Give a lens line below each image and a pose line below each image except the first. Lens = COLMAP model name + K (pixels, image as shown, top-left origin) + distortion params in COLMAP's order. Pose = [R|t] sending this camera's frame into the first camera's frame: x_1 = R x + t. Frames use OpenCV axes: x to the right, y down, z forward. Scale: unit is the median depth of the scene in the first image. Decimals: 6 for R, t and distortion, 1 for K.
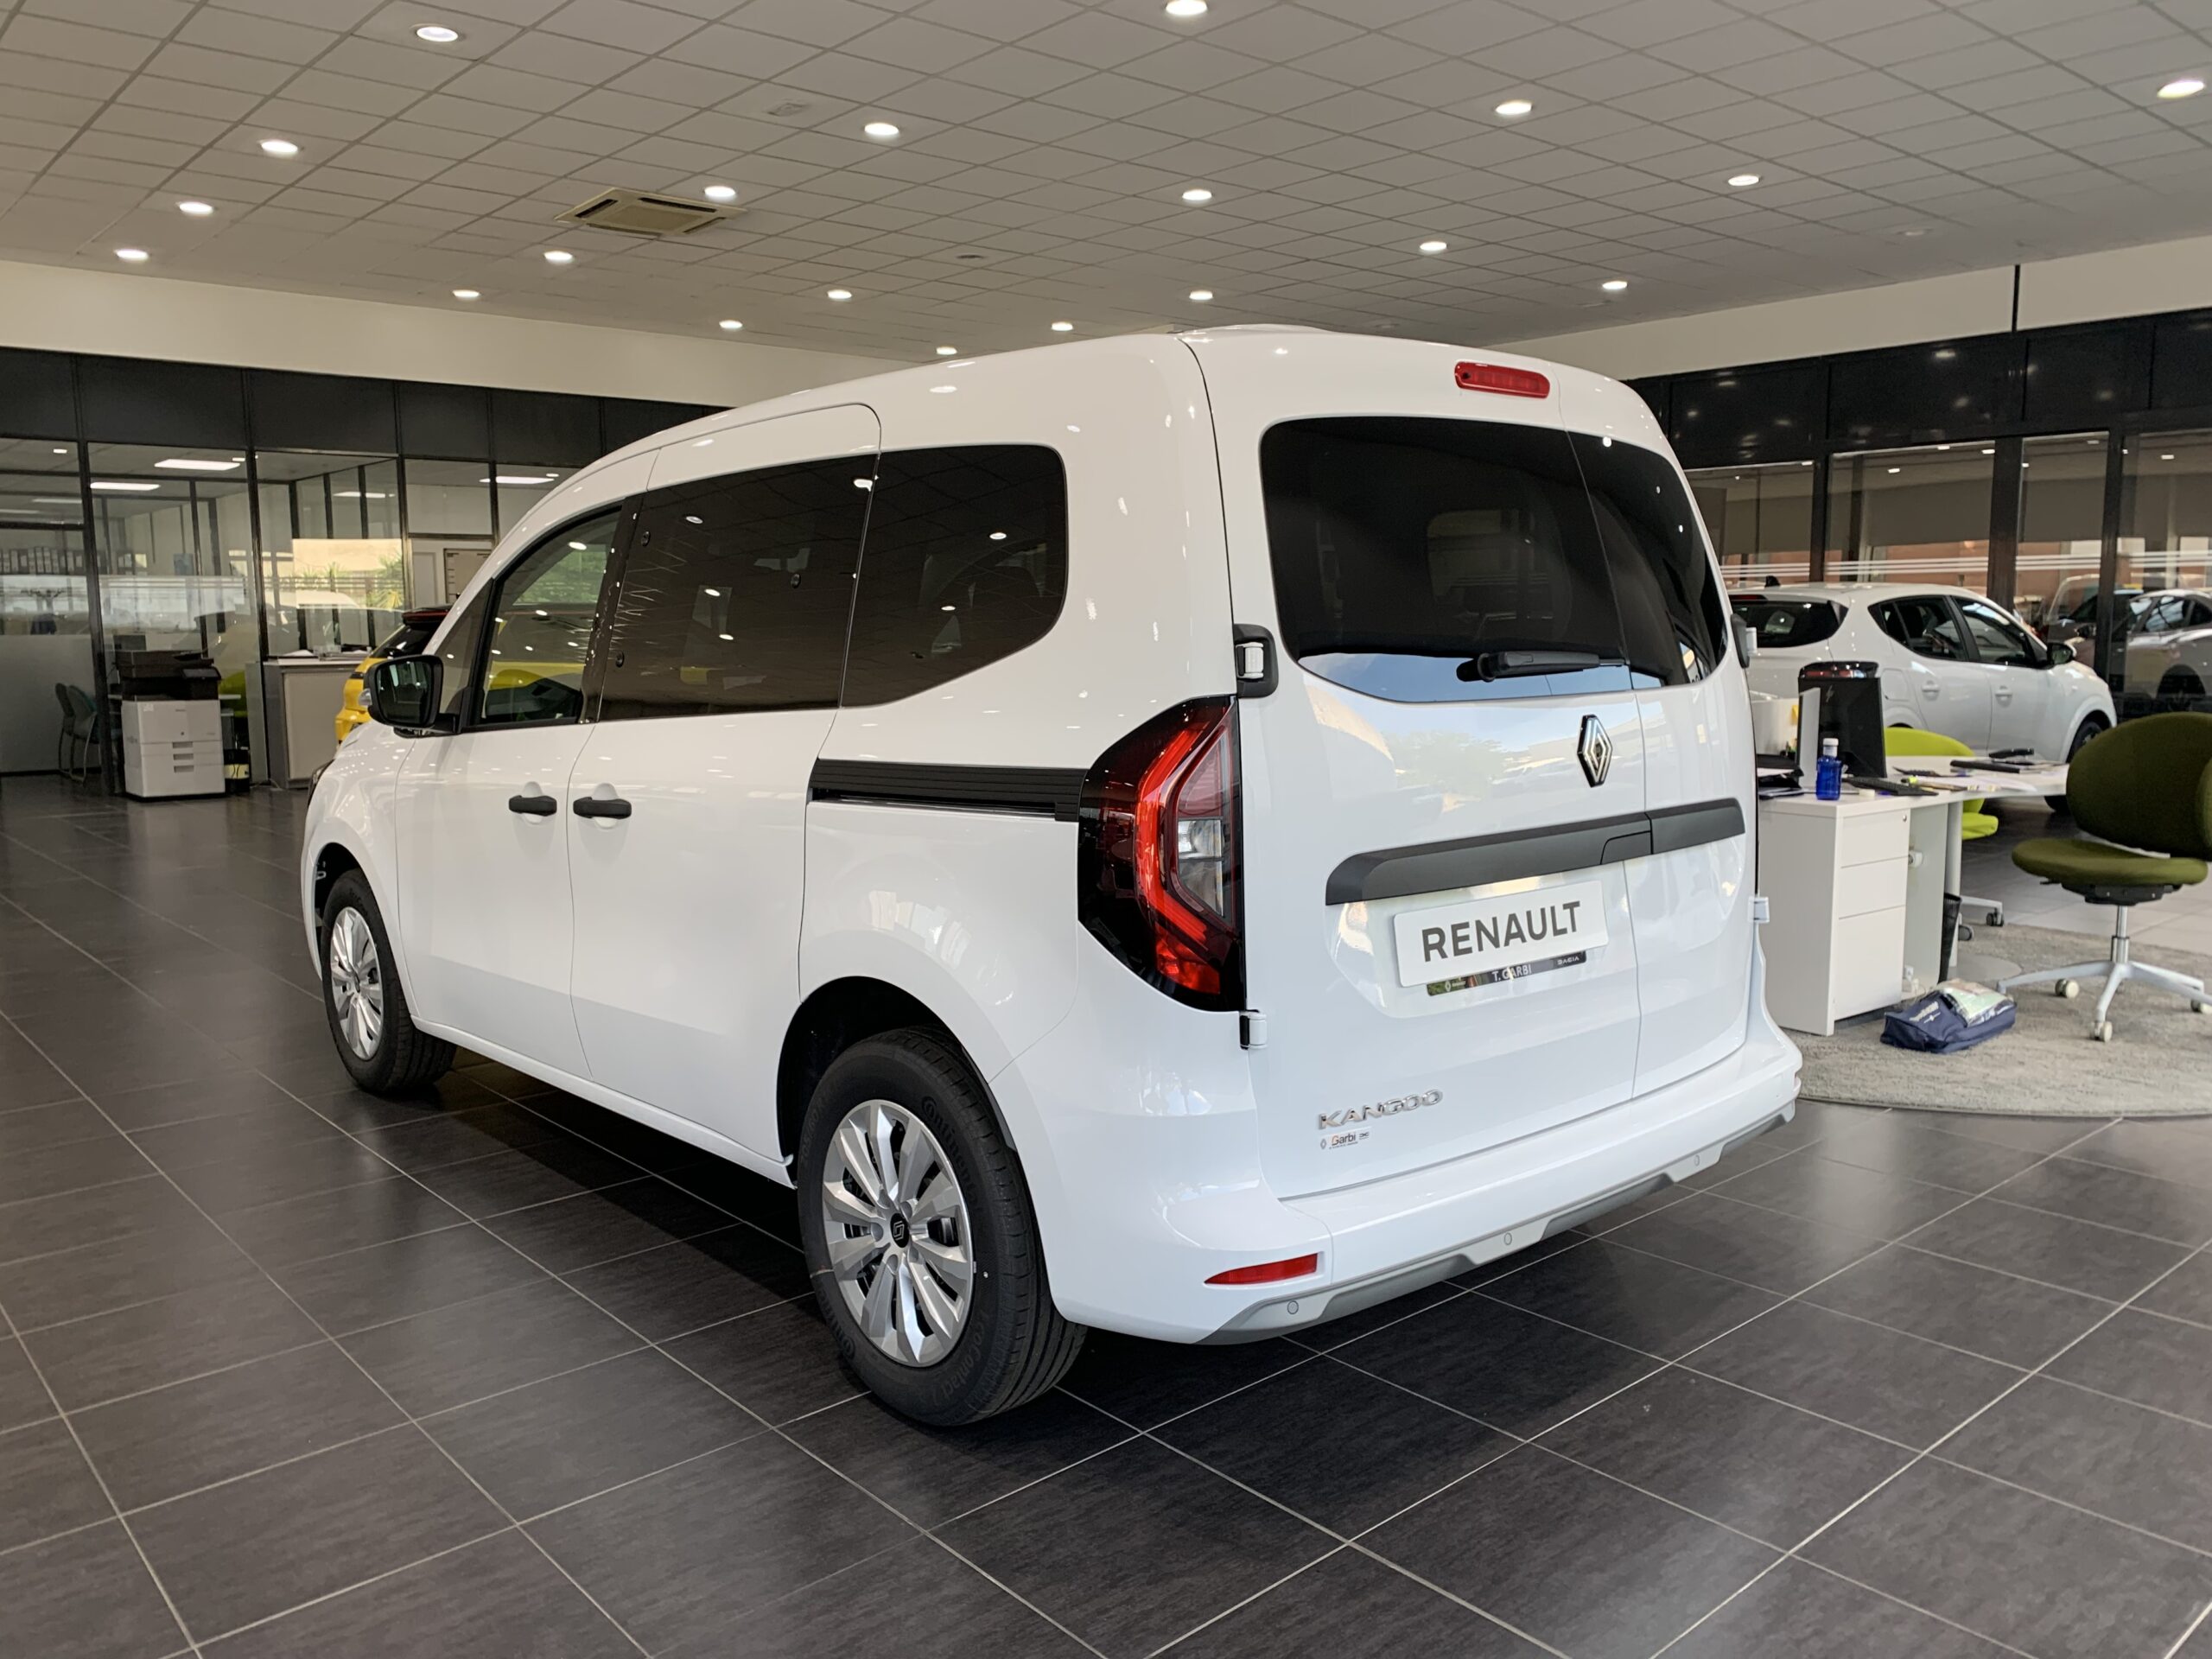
lens RADIAL K [[1683.0, 0, 1097.4], [0, 1683.0, 813.8], [0, 0, 1]] dist [0.036142, -0.014841]
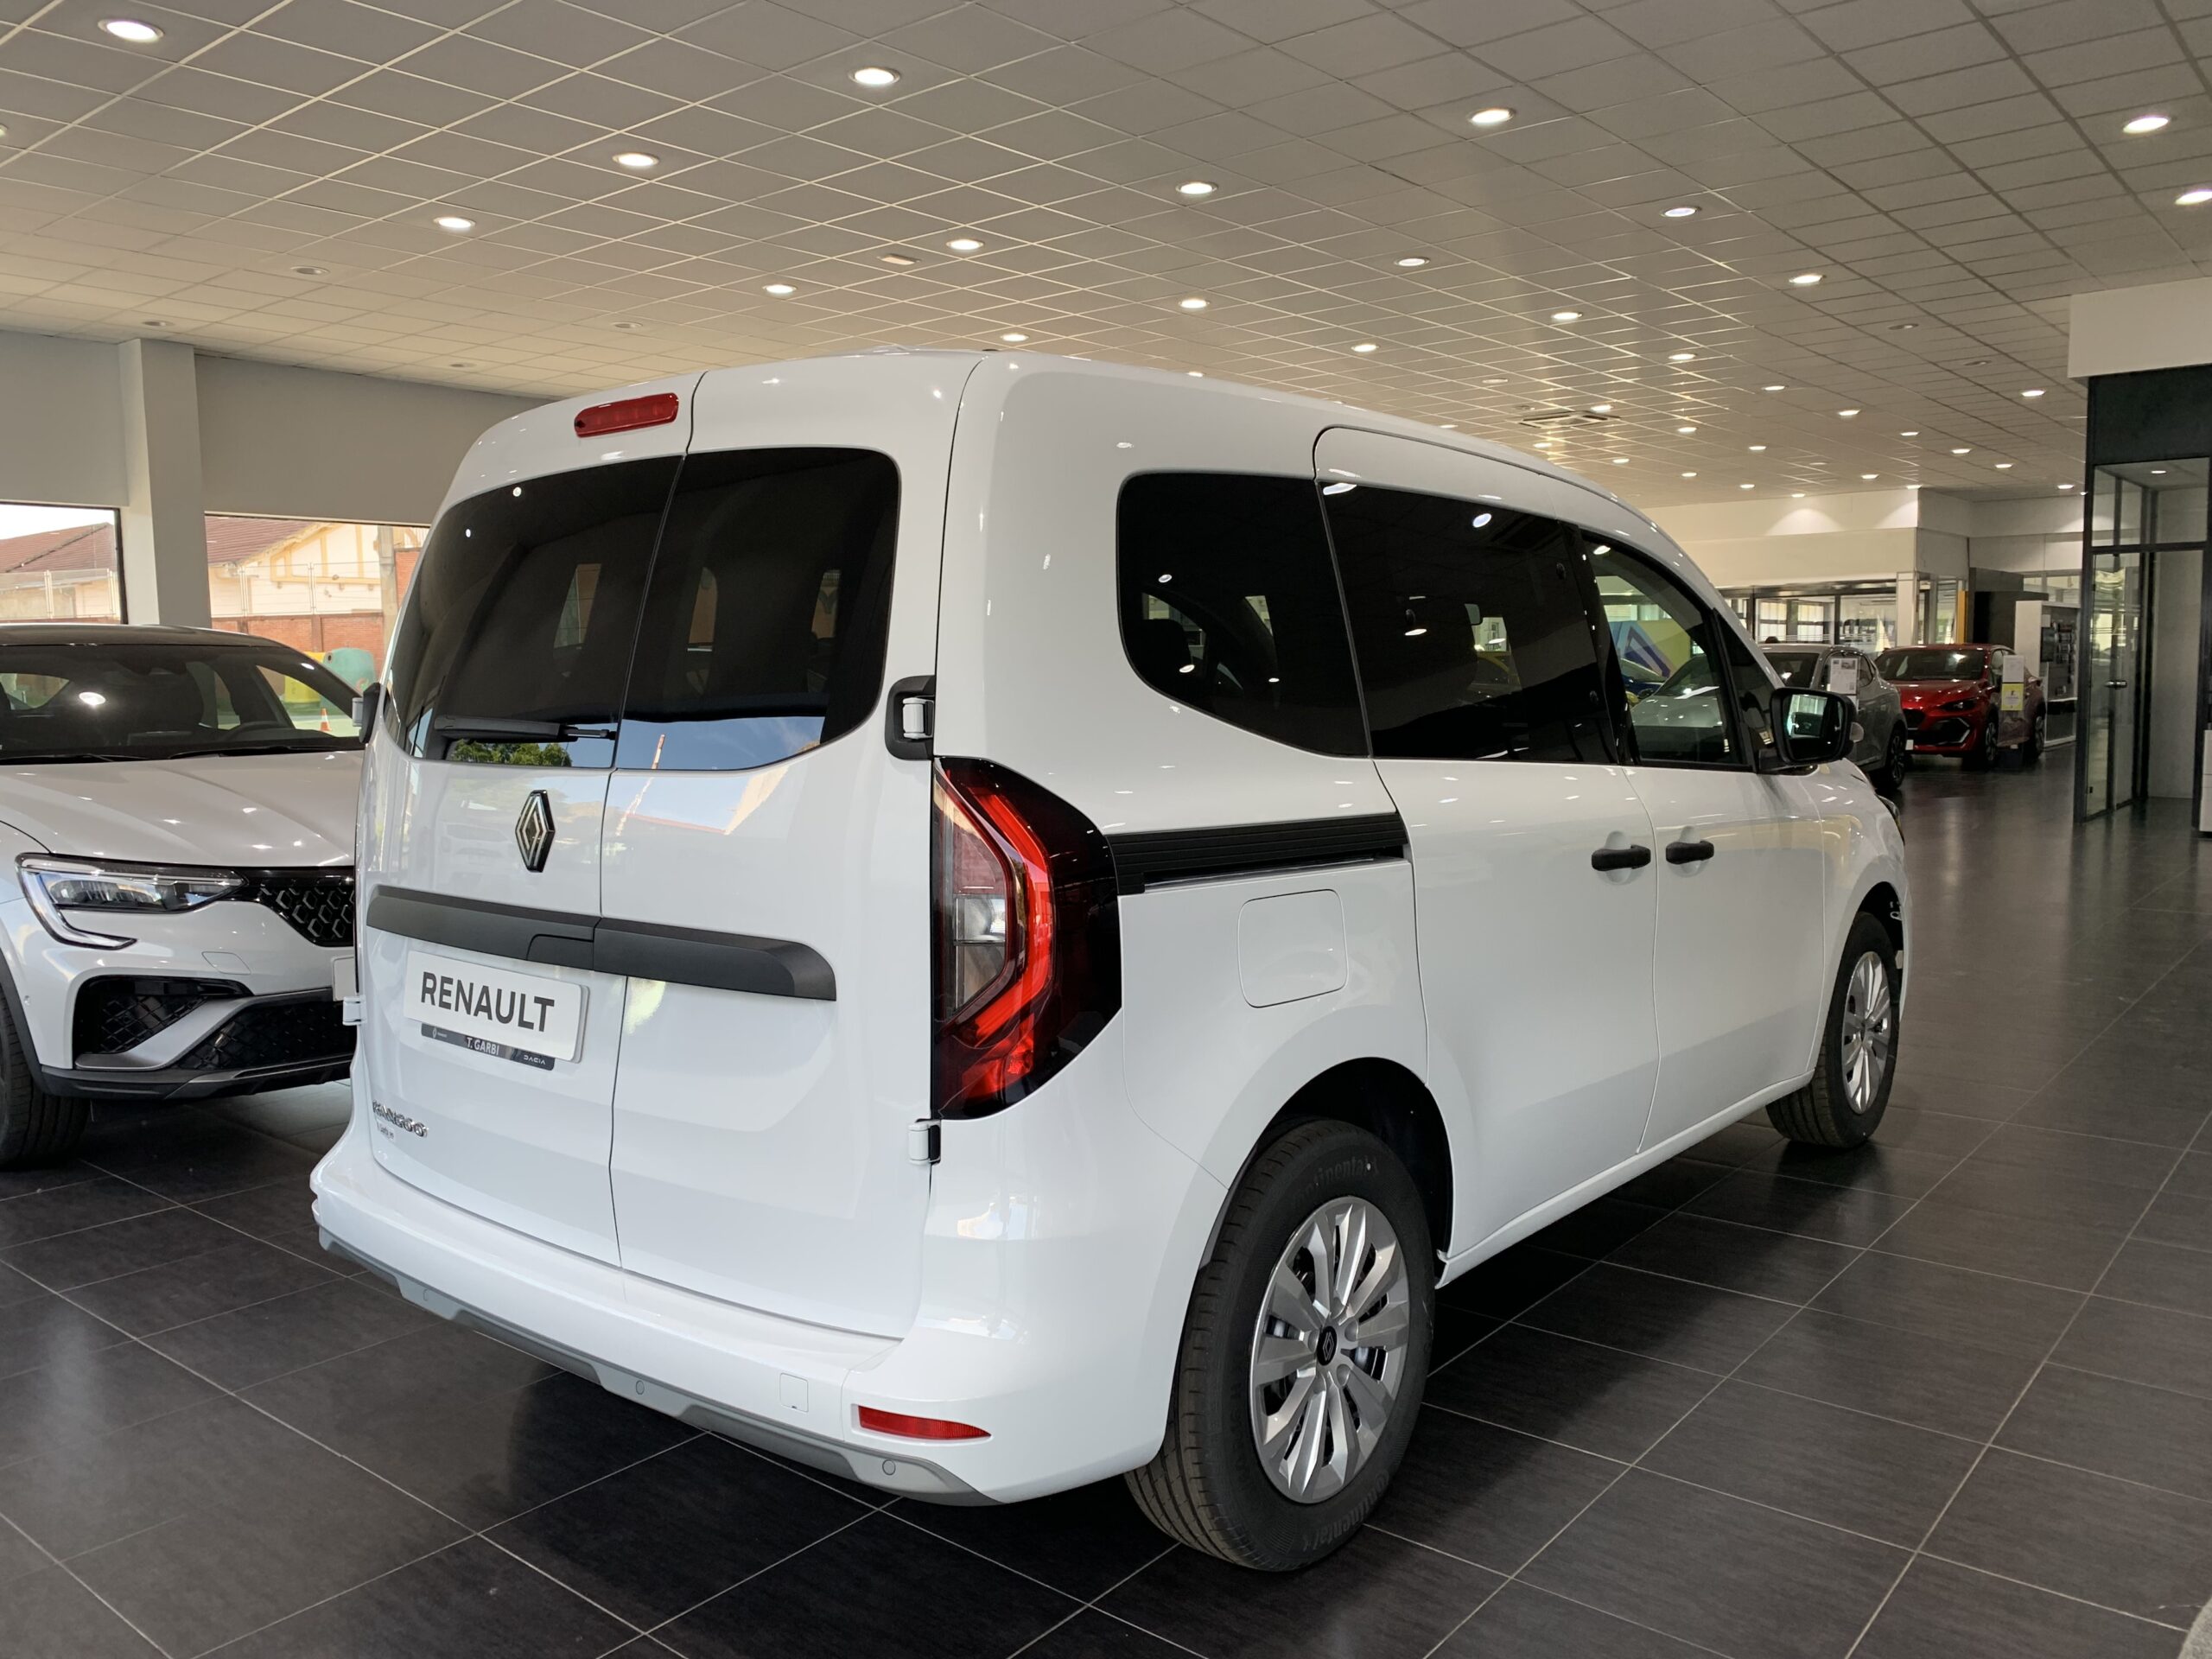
lens RADIAL K [[1683.0, 0, 1109.3], [0, 1683.0, 836.3], [0, 0, 1]] dist [0.036142, -0.014841]
pose [[0.136798, 0.092329, -0.986287, 1.225868], [-0.096535, 0.992150, 0.079489, -0.135950], [0.985884, 0.084337, 0.144637, 1.184706]]
